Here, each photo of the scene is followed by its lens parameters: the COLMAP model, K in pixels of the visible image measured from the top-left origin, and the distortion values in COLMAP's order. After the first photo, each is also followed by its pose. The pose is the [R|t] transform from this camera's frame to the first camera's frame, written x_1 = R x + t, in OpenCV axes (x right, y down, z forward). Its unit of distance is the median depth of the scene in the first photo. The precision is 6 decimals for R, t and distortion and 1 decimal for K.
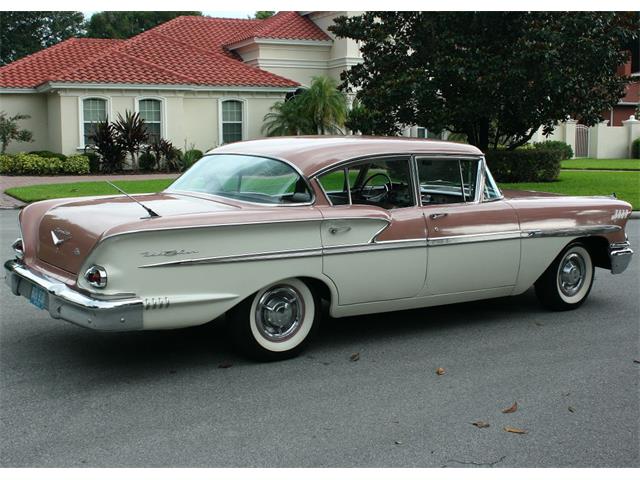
lens RADIAL K [[976.0, 0, 320.0], [0, 976.0, 240.0], [0, 0, 1]] dist [-0.040819, -0.069582]
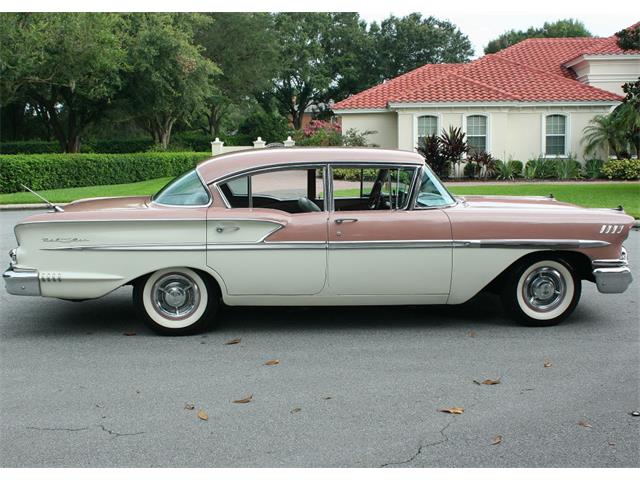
lens RADIAL K [[870.1, 0, 320.0], [0, 870.1, 240.0], [0, 0, 1]] dist [-0.137573, 0.094279]
pose [[0.828063, 0.050039, -0.558398, 0.246515], [-0.050628, 0.998614, 0.014410, -0.006457], [0.558345, 0.016339, 0.829448, 0.078332]]
